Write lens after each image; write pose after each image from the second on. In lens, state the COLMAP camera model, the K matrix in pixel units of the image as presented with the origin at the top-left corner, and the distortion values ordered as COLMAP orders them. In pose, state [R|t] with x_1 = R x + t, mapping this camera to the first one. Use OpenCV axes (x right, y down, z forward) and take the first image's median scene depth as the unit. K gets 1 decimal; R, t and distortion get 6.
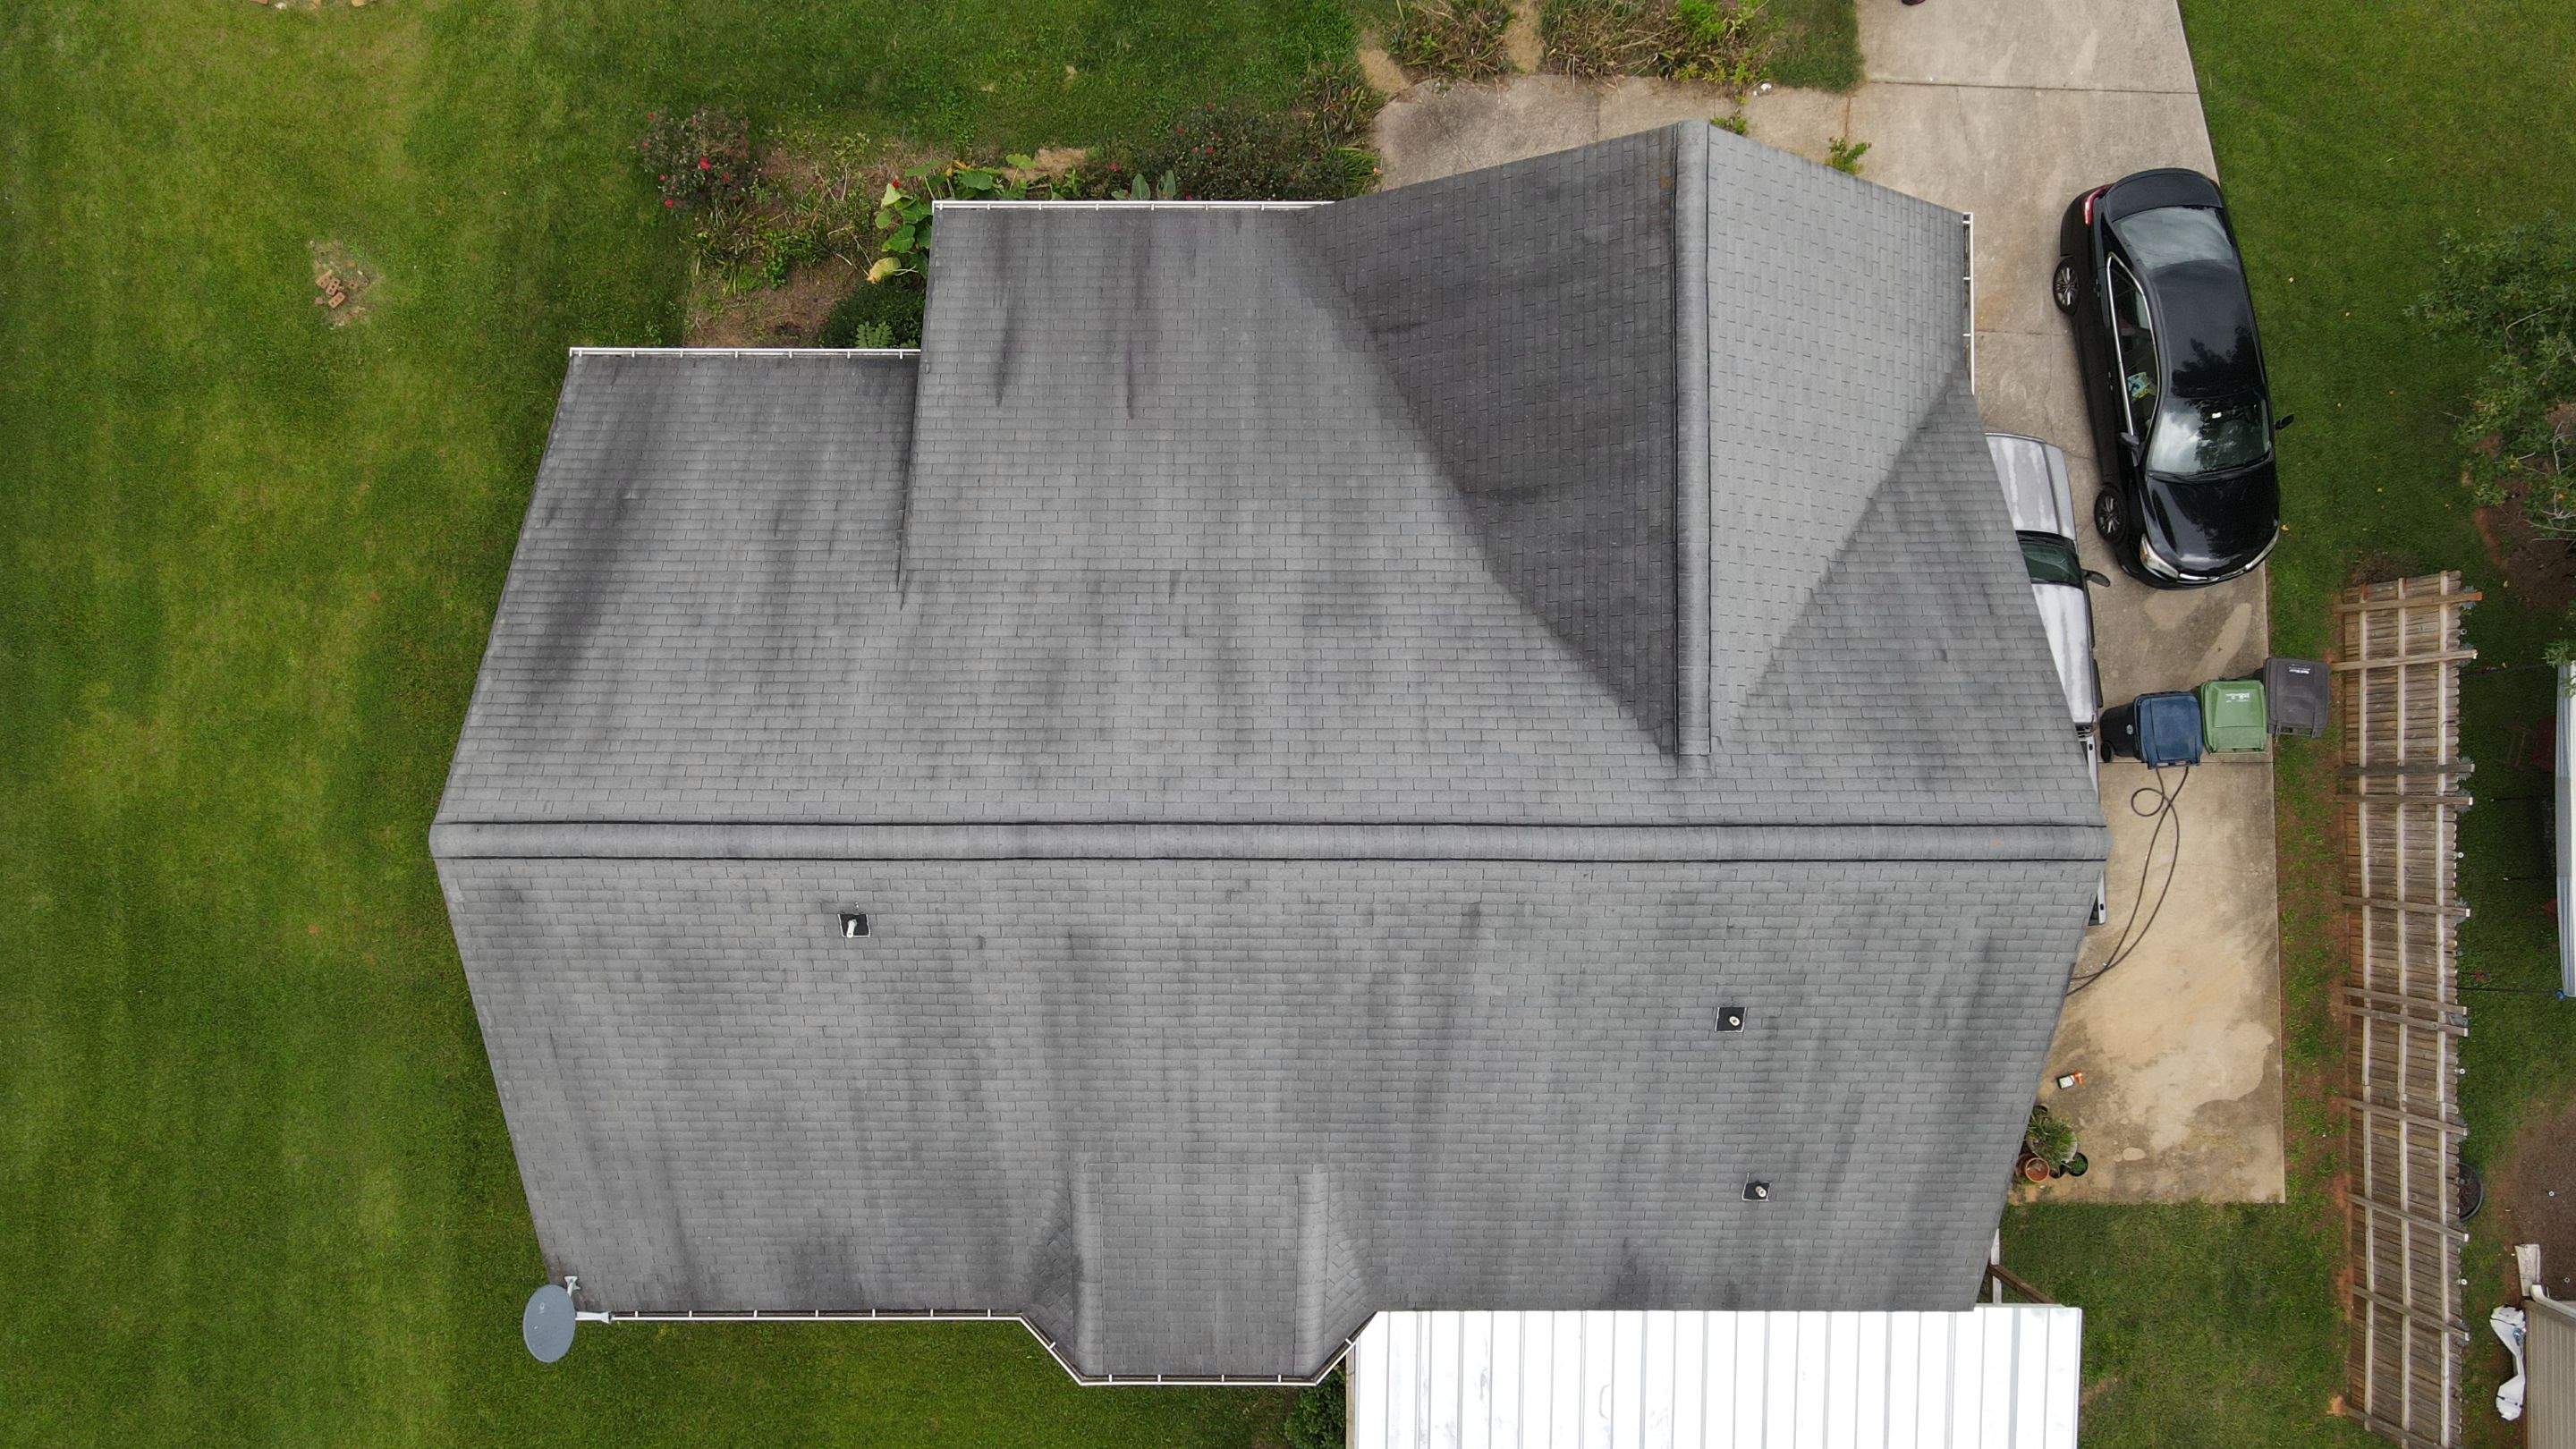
lens RADIAL K [[1889.9, 0, 1258.6], [0, 1889.9, 716.7], [0, 0, 1]] dist [0.010922, 0.017259]
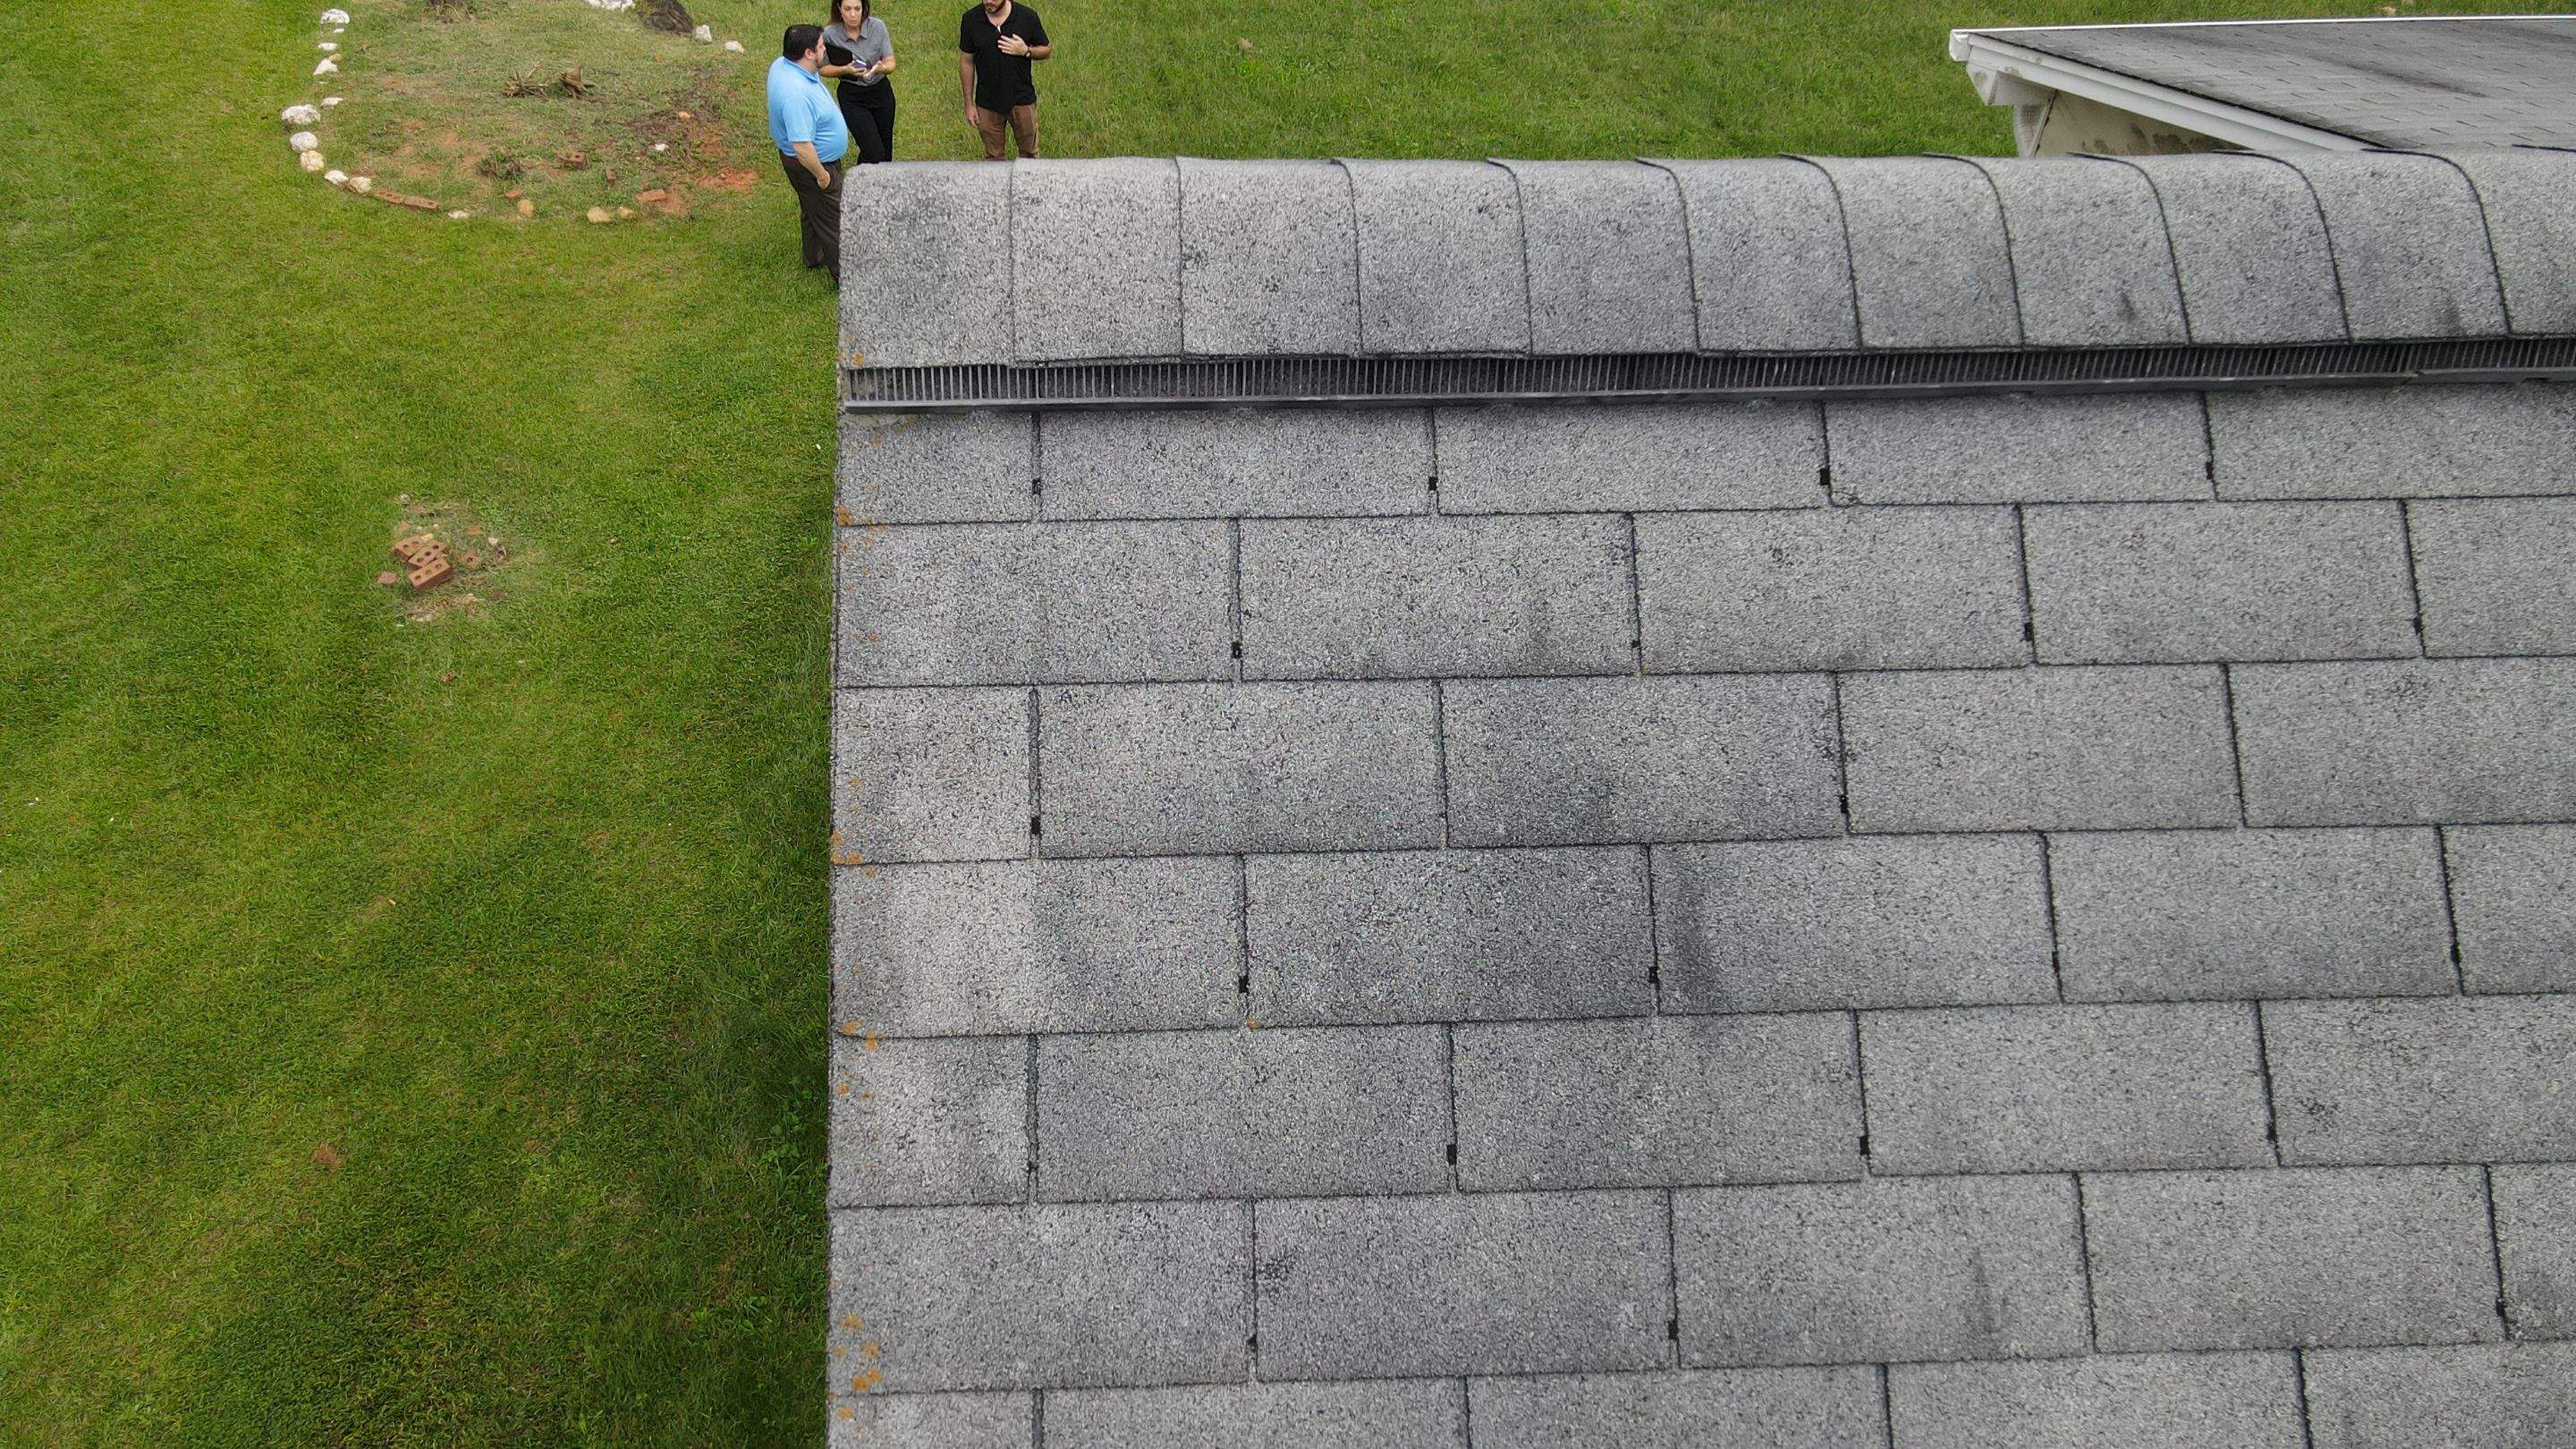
lens RADIAL K [[1889.9, 0, 1266.7], [0, 1889.9, 708.3], [0, 0, 1]] dist [0.010922, 0.017259]
pose [[0.998993, -0.030550, 0.032866, -0.385219], [0.044629, 0.752503, -0.657075, 0.134338], [-0.004658, 0.657880, 0.753108, 0.866227]]
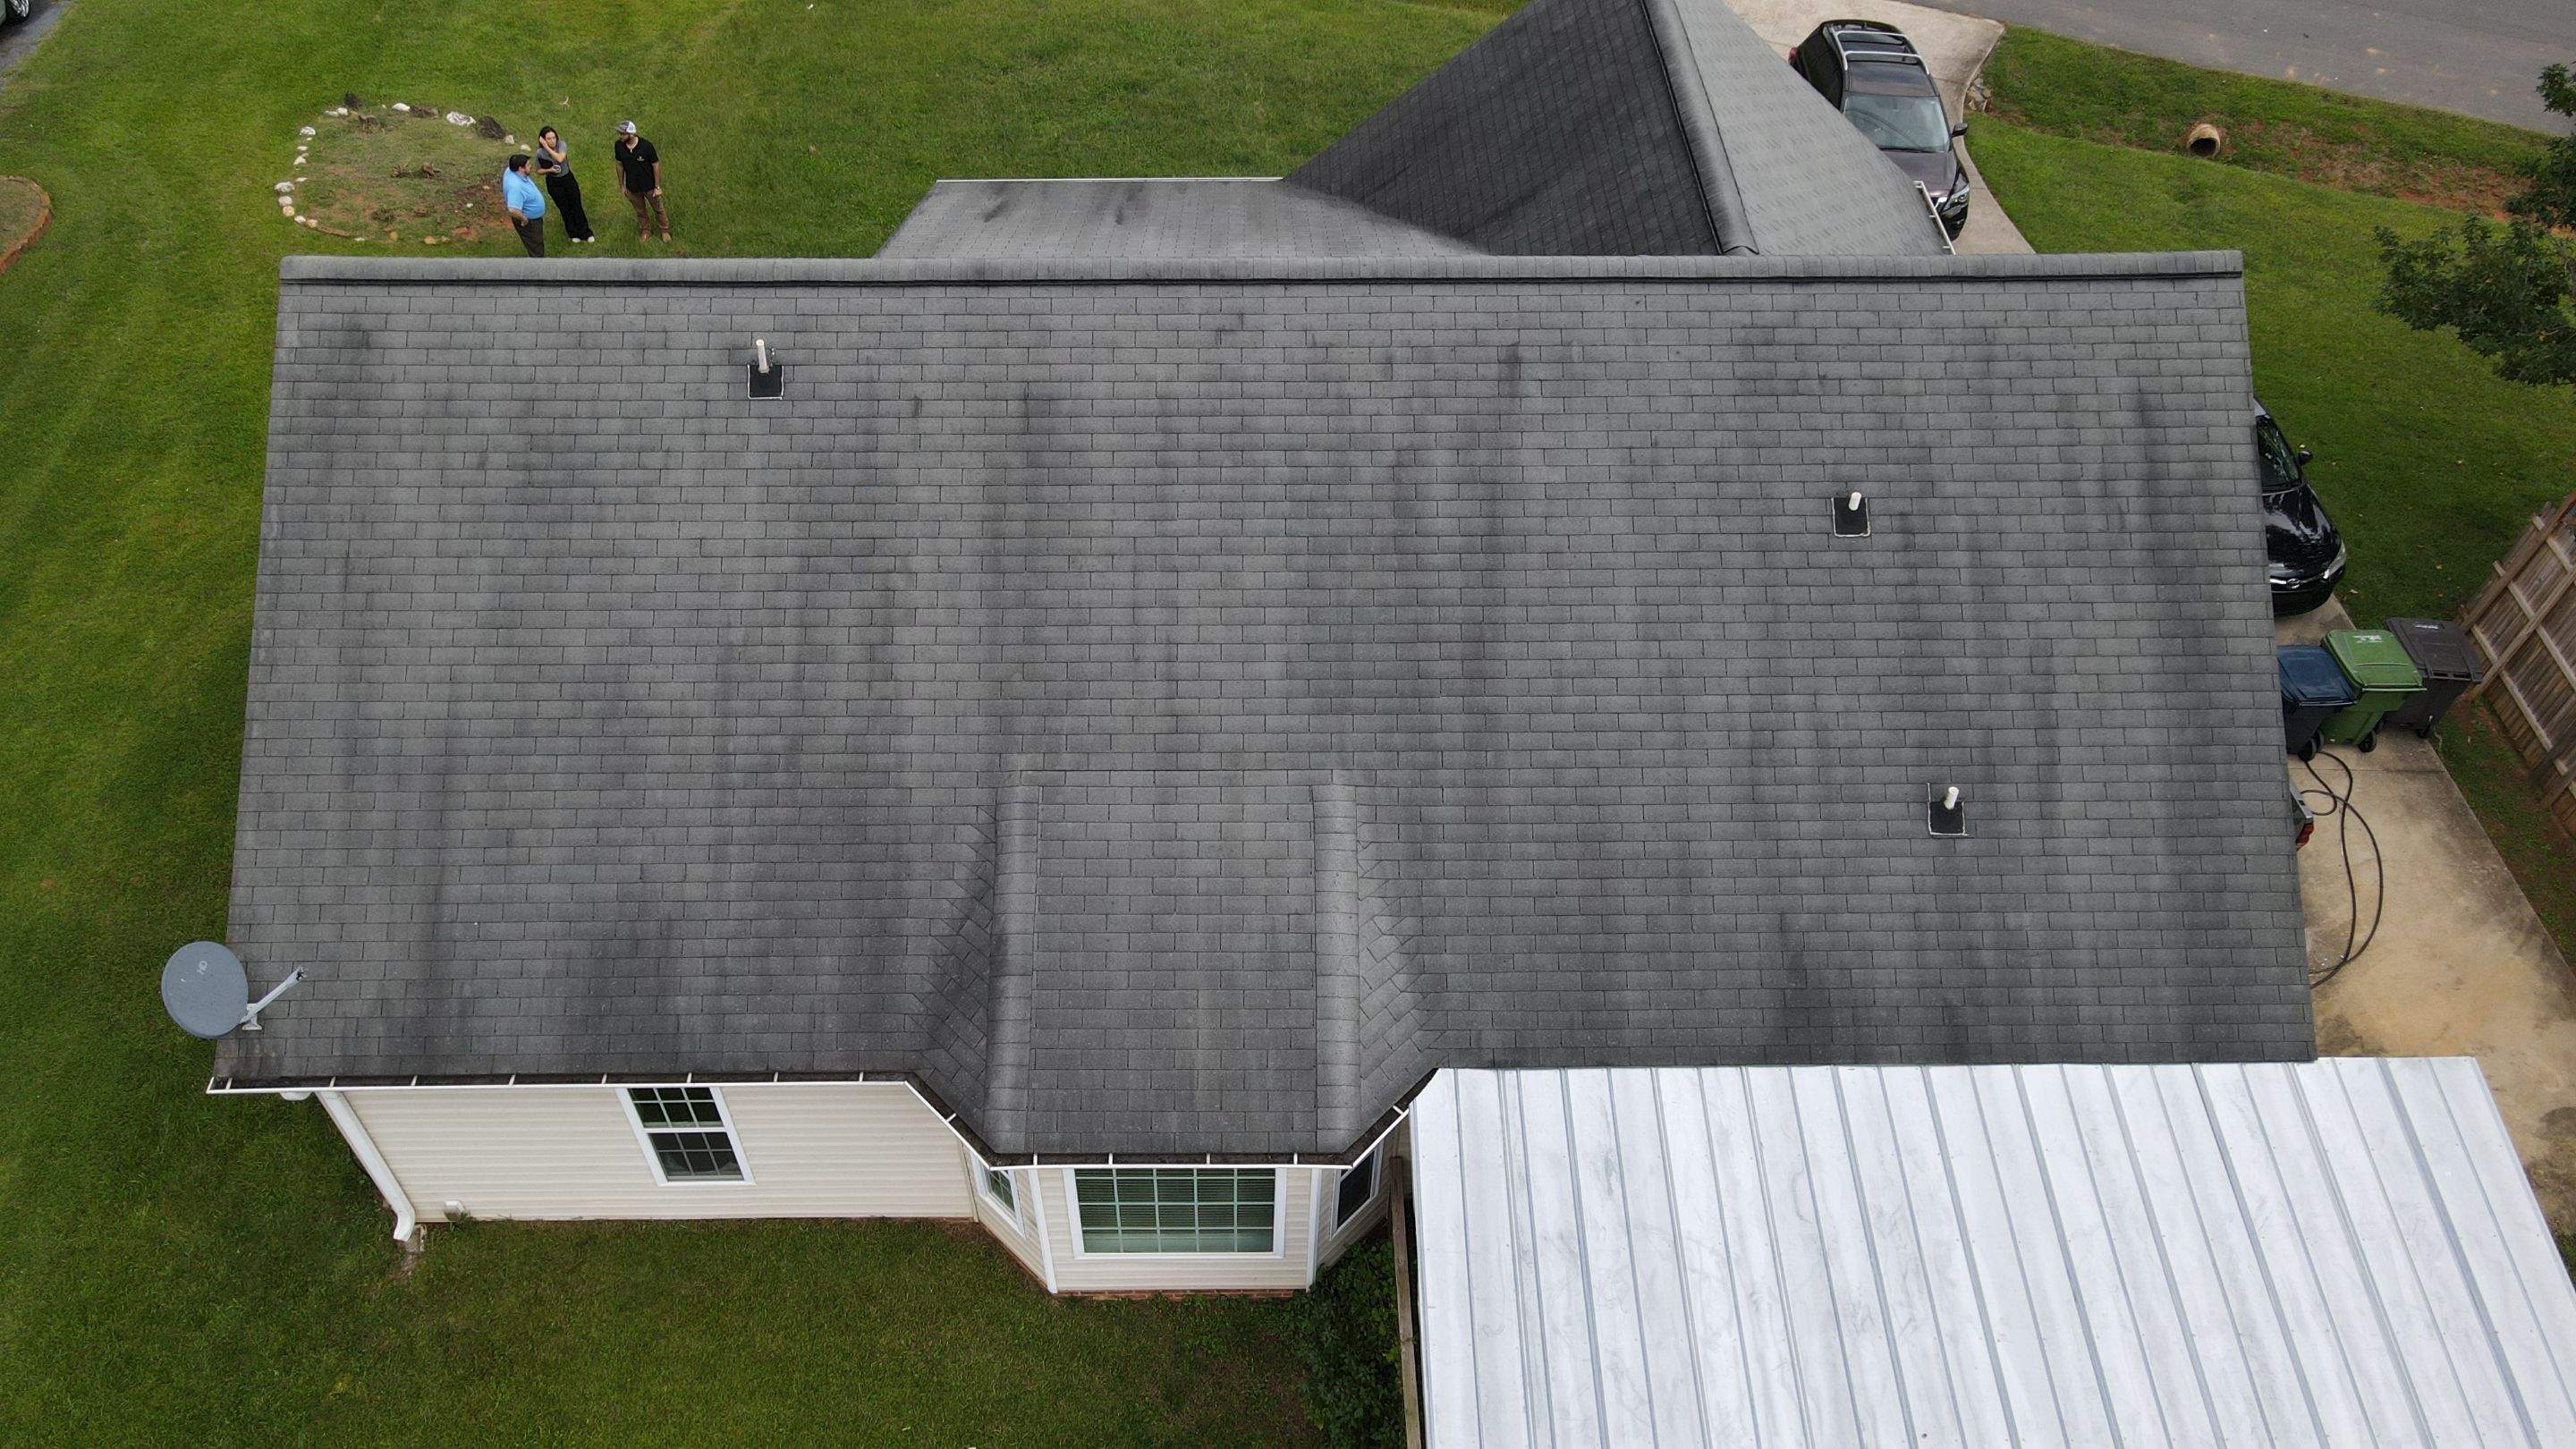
lens RADIAL K [[1889.9, 0, 1260.7], [0, 1889.9, 715.0], [0, 0, 1]] dist [0.010922, 0.017259]
pose [[0.999885, -0.009191, 0.012048, -0.008196], [0.014850, 0.752572, -0.658343, 0.723588], [-0.003016, 0.658446, 0.752622, 0.447410]]
